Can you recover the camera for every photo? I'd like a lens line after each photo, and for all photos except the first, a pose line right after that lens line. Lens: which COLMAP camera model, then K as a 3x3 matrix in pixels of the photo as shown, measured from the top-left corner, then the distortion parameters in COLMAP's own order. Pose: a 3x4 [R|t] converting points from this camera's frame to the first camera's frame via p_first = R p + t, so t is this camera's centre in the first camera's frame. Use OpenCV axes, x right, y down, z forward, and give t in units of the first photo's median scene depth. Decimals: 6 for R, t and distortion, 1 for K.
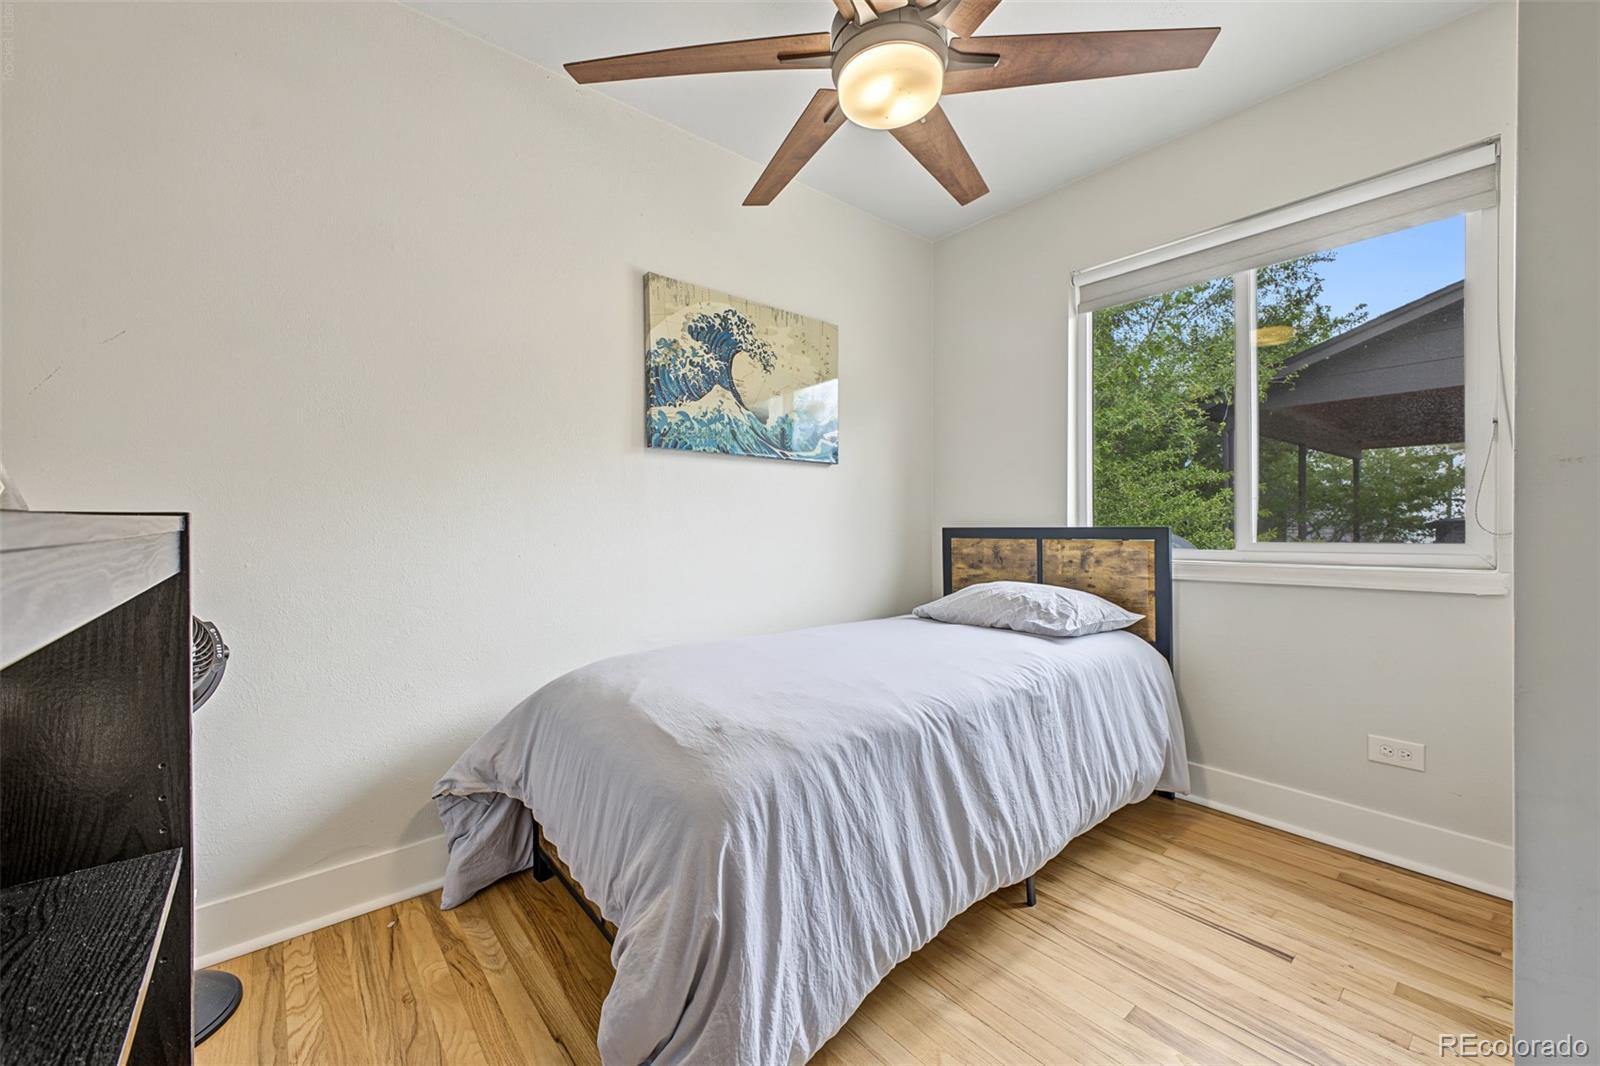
lens RADIAL K [[628.0, 0, 801.8], [0, 628.0, 529.2], [0, 0, 1]] dist [-0.000247, -0.000241]
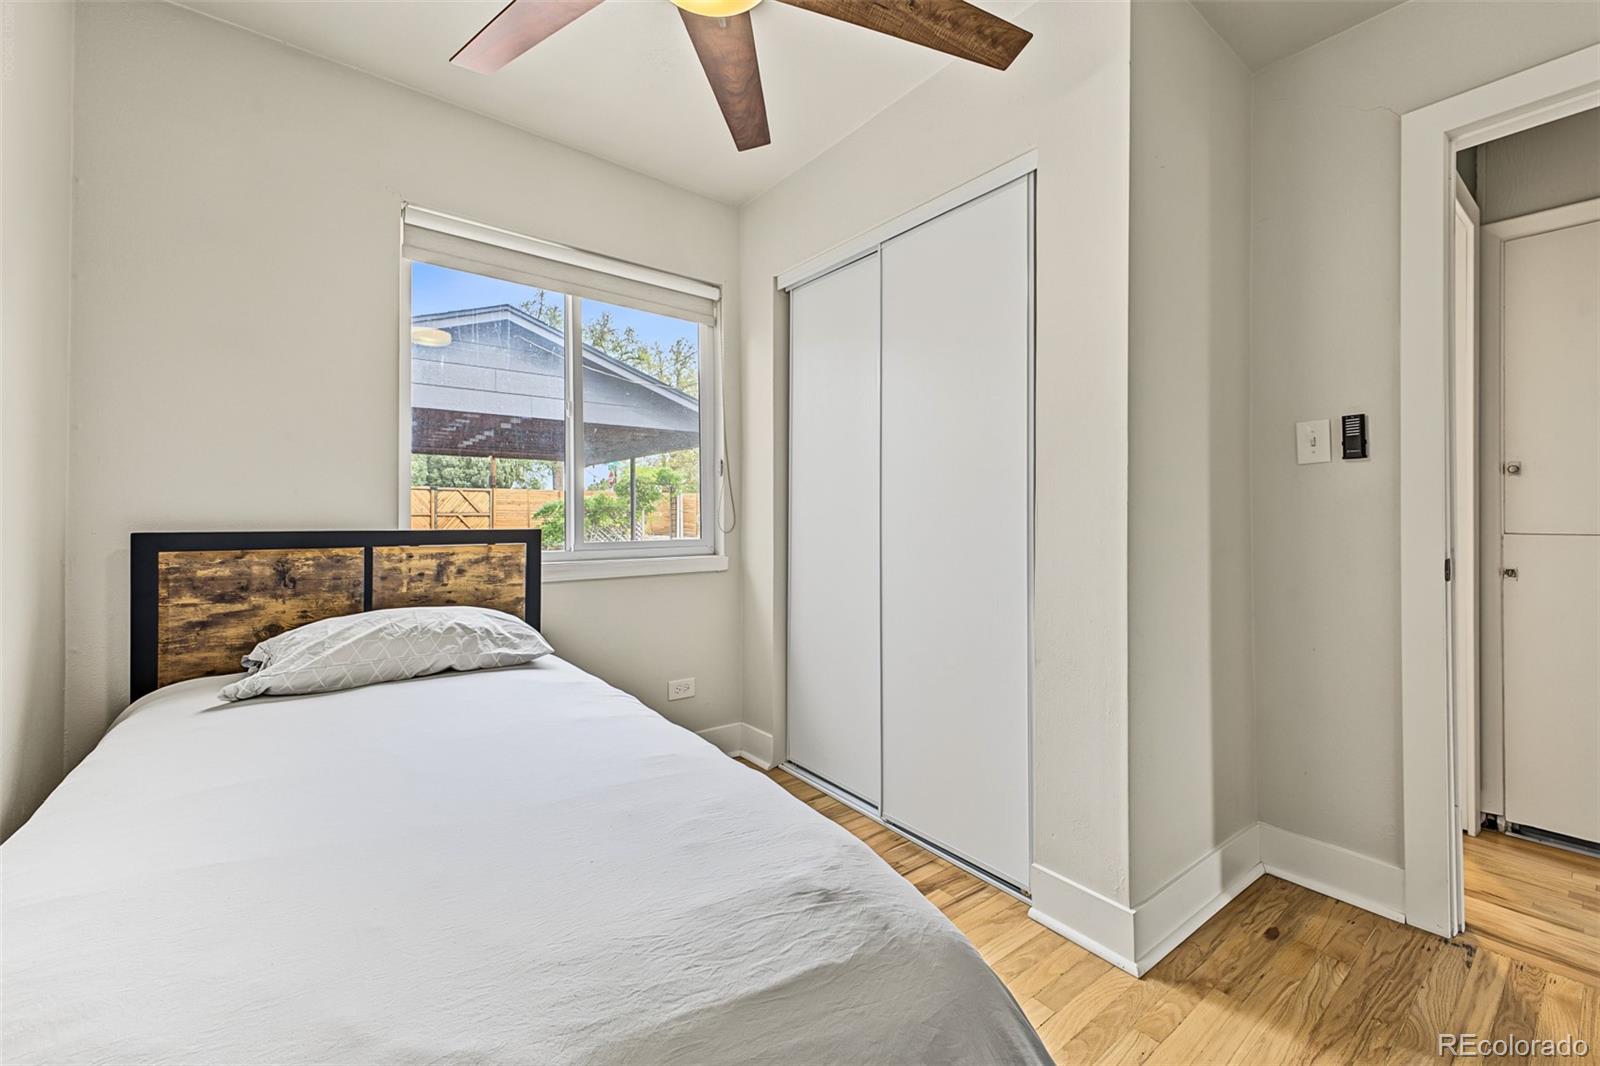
lens RADIAL K [[644.4, 0, 803.2], [0, 644.4, 525.2], [0, 0, 1]] dist [0.017097, -0.000523]
pose [[0.028603, -0.001456, 0.999590, -0.355162], [0.004049, 0.999991, 0.001341, -0.008582], [-0.999583, 0.004009, 0.028608, 0.494848]]
